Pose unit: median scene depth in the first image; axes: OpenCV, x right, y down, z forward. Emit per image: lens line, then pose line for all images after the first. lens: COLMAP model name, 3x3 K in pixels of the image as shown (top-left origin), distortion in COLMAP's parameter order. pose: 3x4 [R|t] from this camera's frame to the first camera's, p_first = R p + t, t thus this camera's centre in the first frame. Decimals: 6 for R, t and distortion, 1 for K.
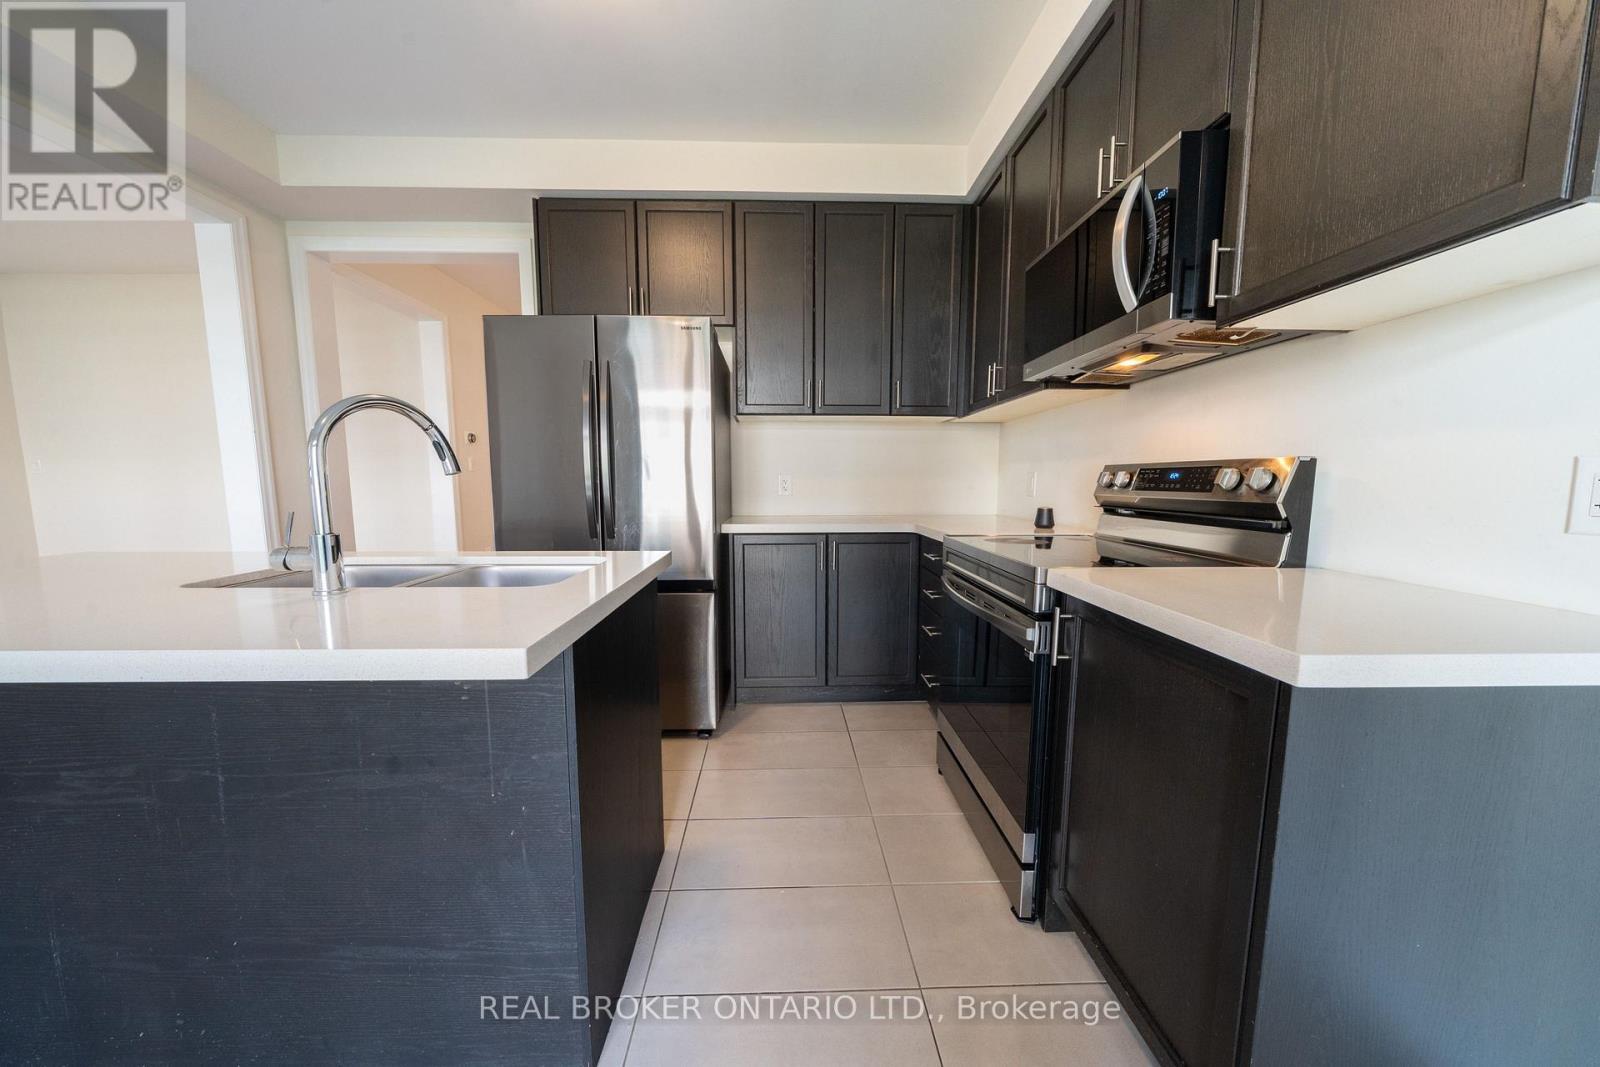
lens RADIAL K [[545.5, 0, 789.8], [0, 545.5, 538.0], [0, 0, 1]] dist [-0.001432, -0.000071]
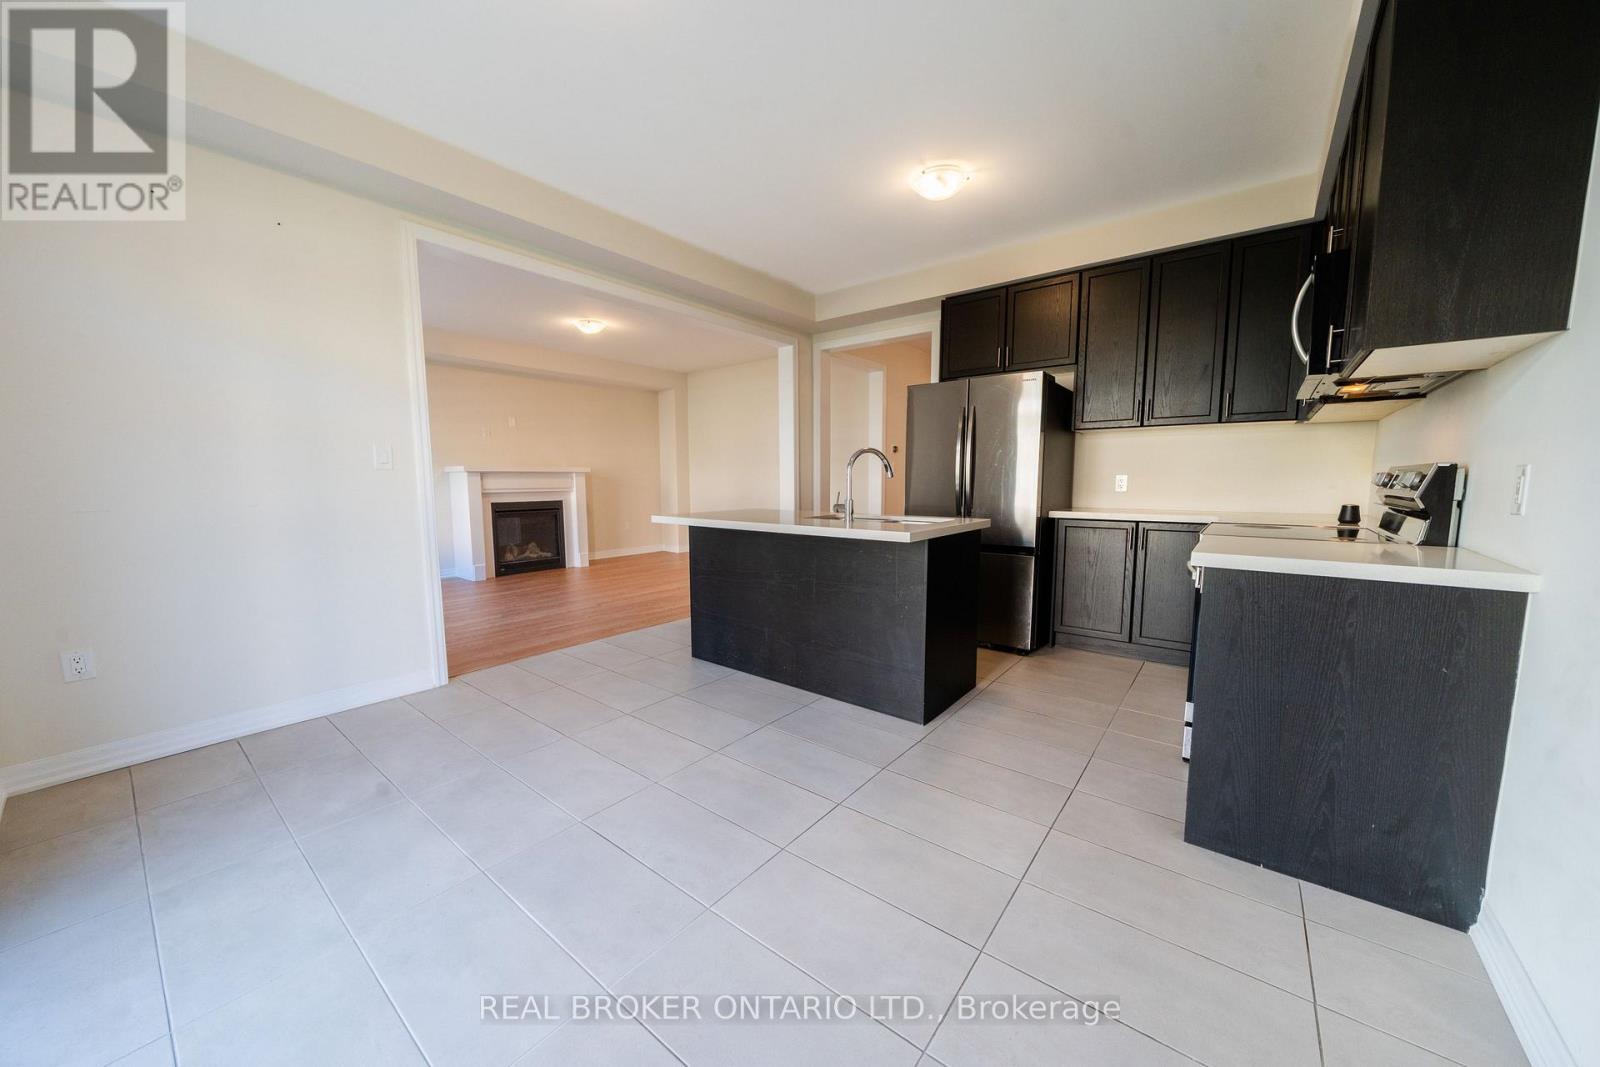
lens RADIAL K [[561.2, 0, 804.2], [0, 561.2, 537.2], [0, 0, 1]] dist [0.000248, 0.000036]
pose [[0.778505, 0.065164, -0.624247, 0.340208], [-0.066217, 0.997572, 0.021555, 0.061323], [0.624136, 0.024555, 0.780930, -0.608556]]
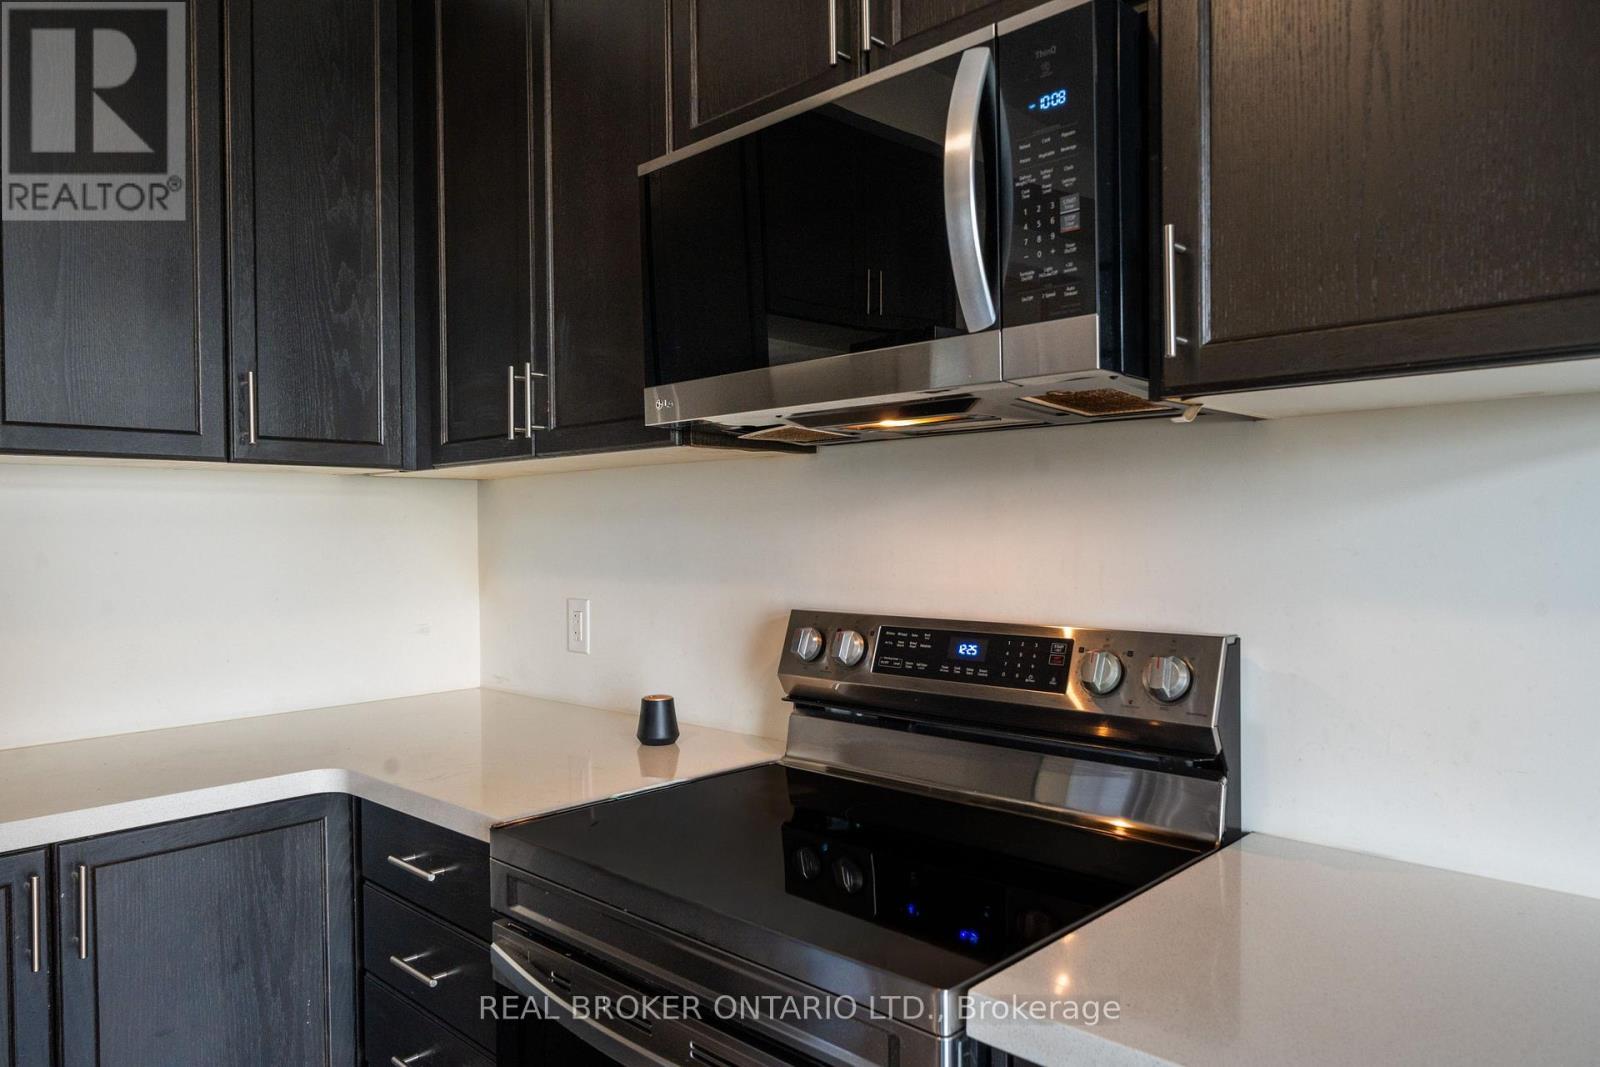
lens RADIAL K [[1079.0, 0, 798.7], [0, 1079.0, 539.5], [0, 0, 1]] dist [0.002867, 0.001411]
pose [[0.709834, -0.012786, 0.704253, -0.070290], [0.084938, 0.994093, -0.067564, -0.120424], [-0.699229, 0.107777, 0.706727, 0.302002]]
